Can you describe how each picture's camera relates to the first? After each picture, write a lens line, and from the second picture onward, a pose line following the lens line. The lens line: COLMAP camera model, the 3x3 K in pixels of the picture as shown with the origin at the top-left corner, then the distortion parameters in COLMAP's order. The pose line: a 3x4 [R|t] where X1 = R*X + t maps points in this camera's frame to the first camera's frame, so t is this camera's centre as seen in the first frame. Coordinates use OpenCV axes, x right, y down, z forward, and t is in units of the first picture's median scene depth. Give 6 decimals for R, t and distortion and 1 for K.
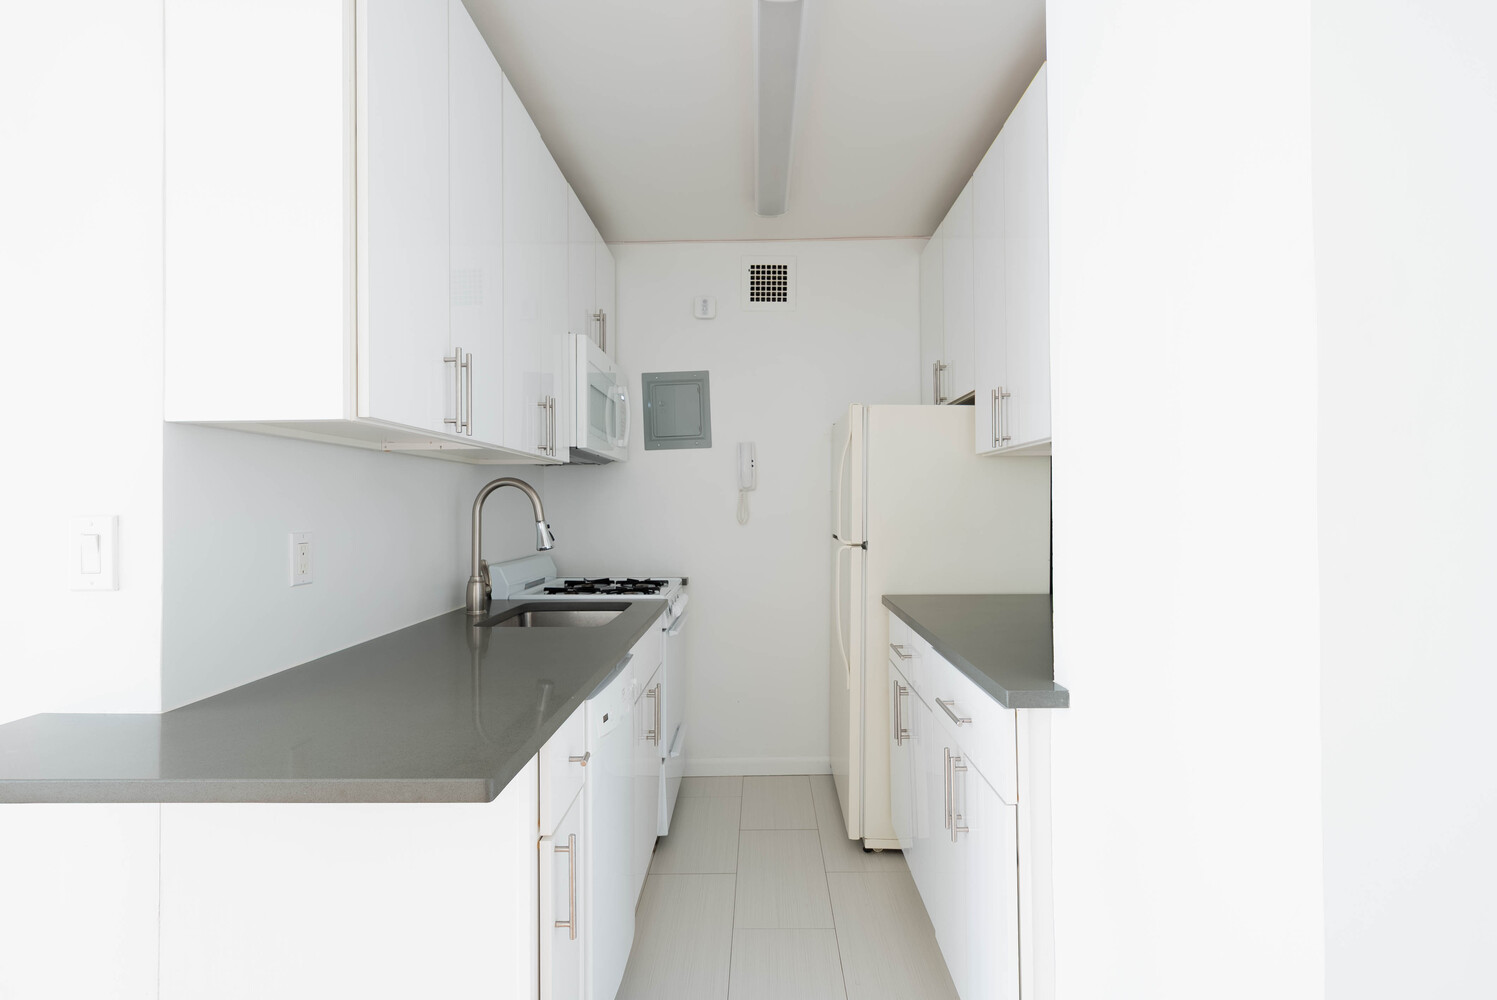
lens RADIAL K [[679.7, 0, 749.7], [0, 679.7, 496.7], [0, 0, 1]] dist [-0.009654, 0.006561]
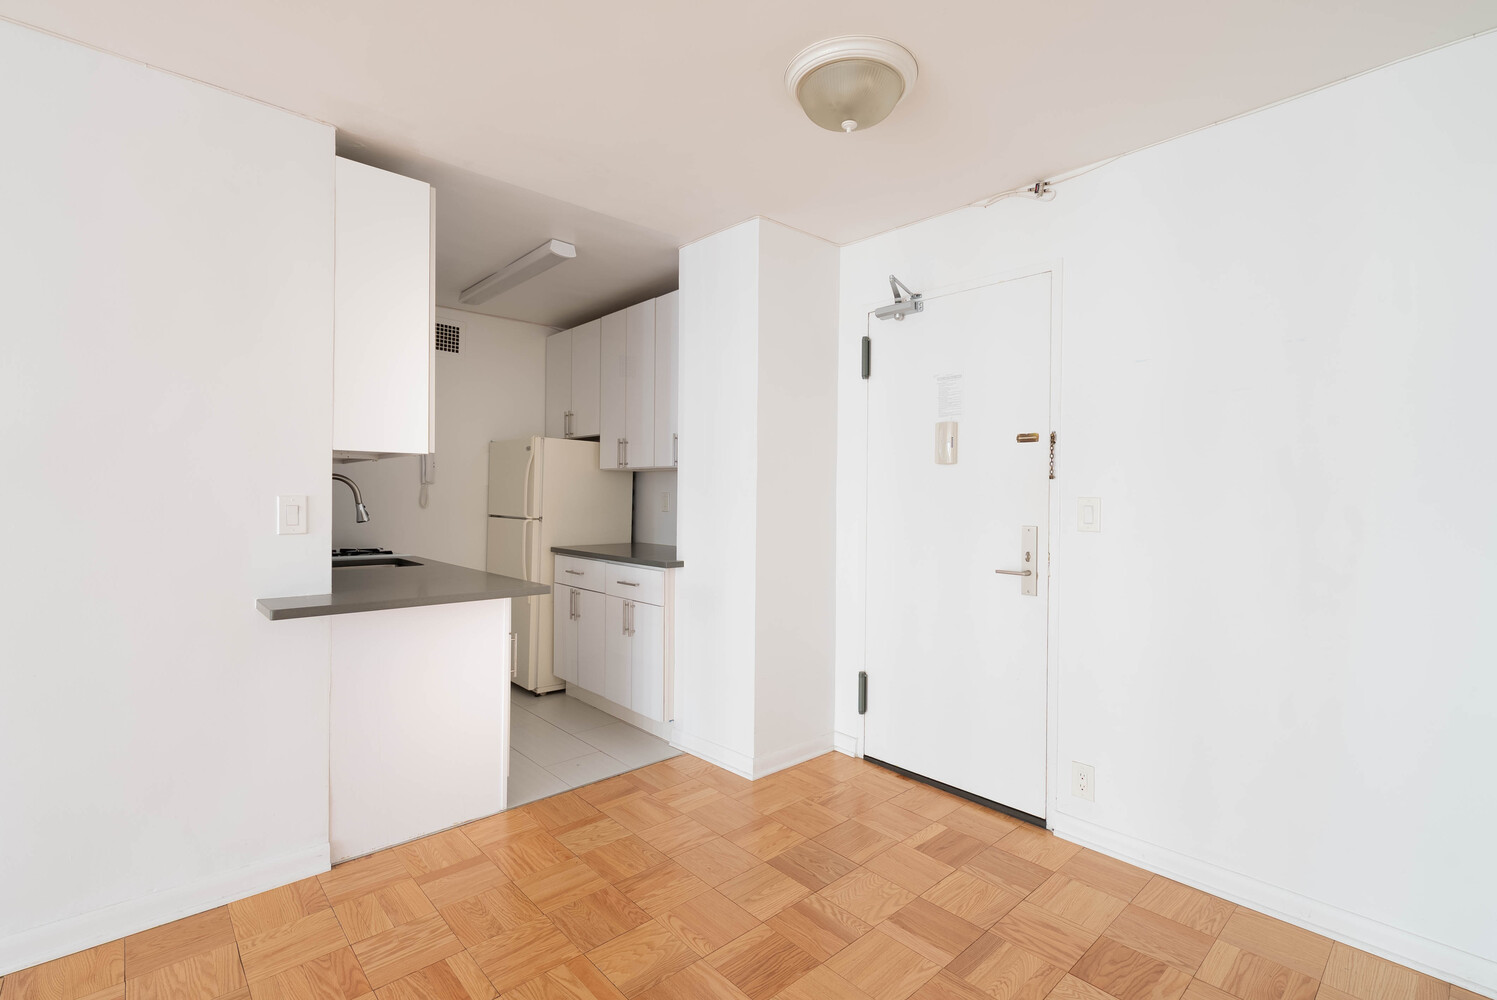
lens RADIAL K [[679.7, 0, 749.7], [0, 679.7, 496.7], [0, 0, 1]] dist [-0.009654, 0.006561]
pose [[0.726332, 0.012068, 0.687238, -0.652520], [-0.020291, 0.999787, 0.003890, -0.002269], [-0.687044, -0.016770, 0.726422, -0.640693]]
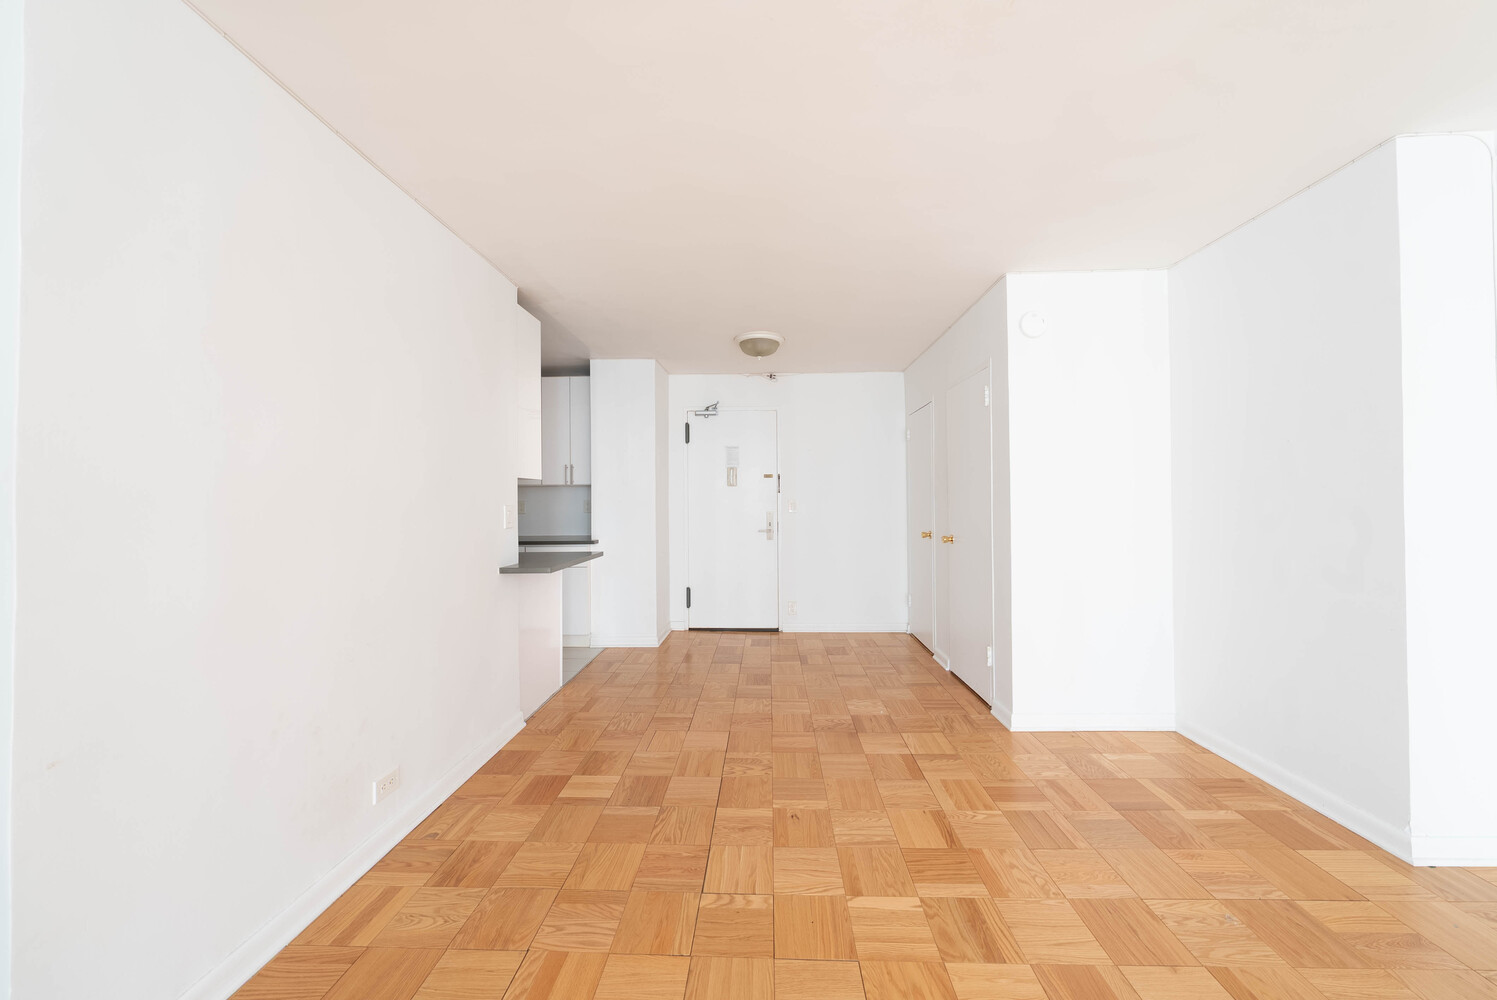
lens RADIAL K [[510.2, 0, 754.4], [0, 510.2, 493.4], [0, 0, 1]] dist [-0.000244, -0.000042]
pose [[0.012050, 0.023006, 0.999663, -1.642369], [-0.005981, 0.999719, -0.022935, 0.014759], [-0.999910, -0.005702, 0.012184, -0.102000]]
